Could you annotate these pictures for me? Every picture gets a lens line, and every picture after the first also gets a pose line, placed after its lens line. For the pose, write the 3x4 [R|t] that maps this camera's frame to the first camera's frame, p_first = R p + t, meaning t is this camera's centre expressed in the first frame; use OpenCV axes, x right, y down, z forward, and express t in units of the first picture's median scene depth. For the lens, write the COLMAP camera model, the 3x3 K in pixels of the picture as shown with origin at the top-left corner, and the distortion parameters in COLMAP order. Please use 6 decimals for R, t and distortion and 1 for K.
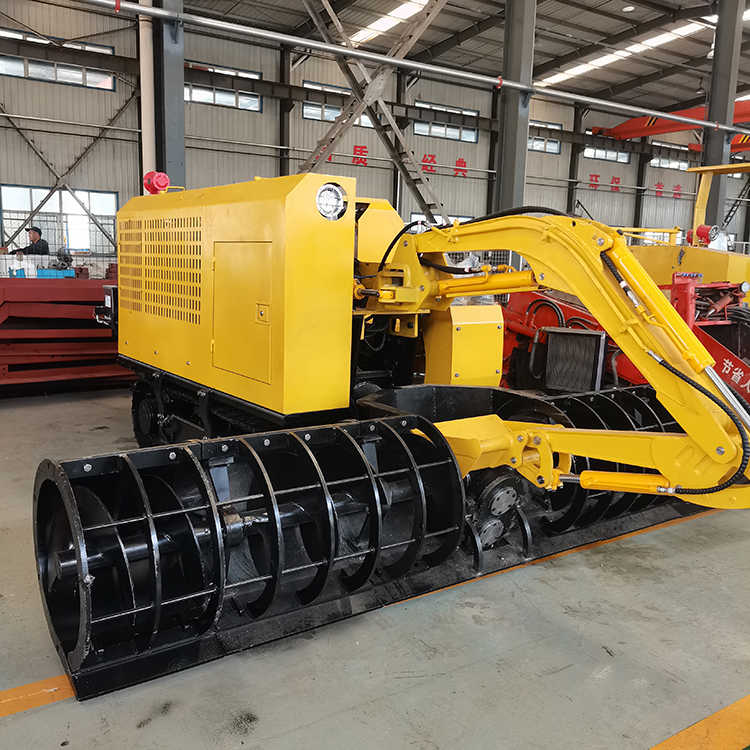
lens RADIAL K [[775.4, 0, 375.6], [0, 775.4, 356.4], [0, 0, 1]] dist [0.047403, -0.025534]
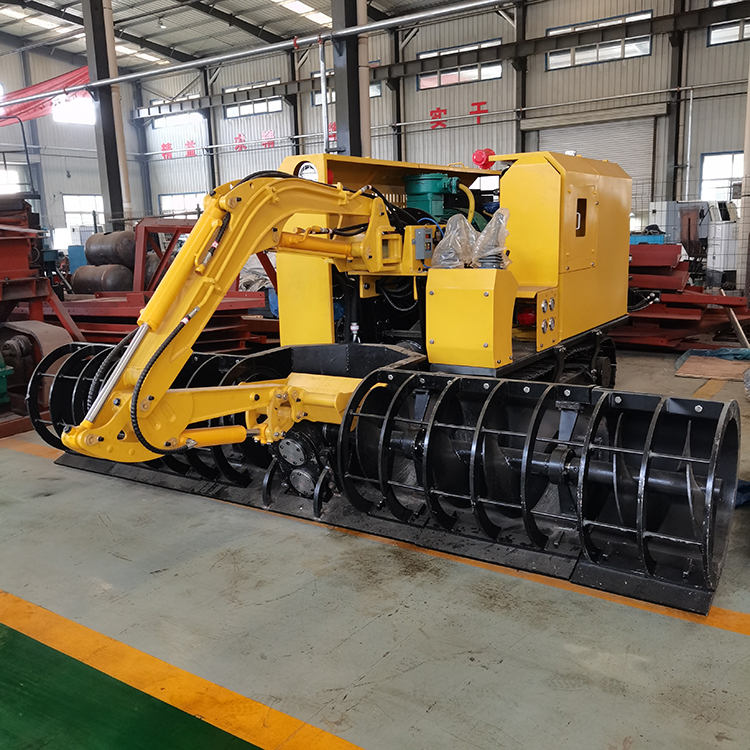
lens RADIAL K [[762.1, 0, 375.0], [0, 762.1, 375.0], [0, 0, 1]] dist [0.053967, -0.081901]
pose [[0.348147, 0.143110, -0.926452, 0.775151], [-0.080302, 0.989199, 0.122626, -0.036508], [0.933994, 0.031704, 0.355879, 0.494503]]
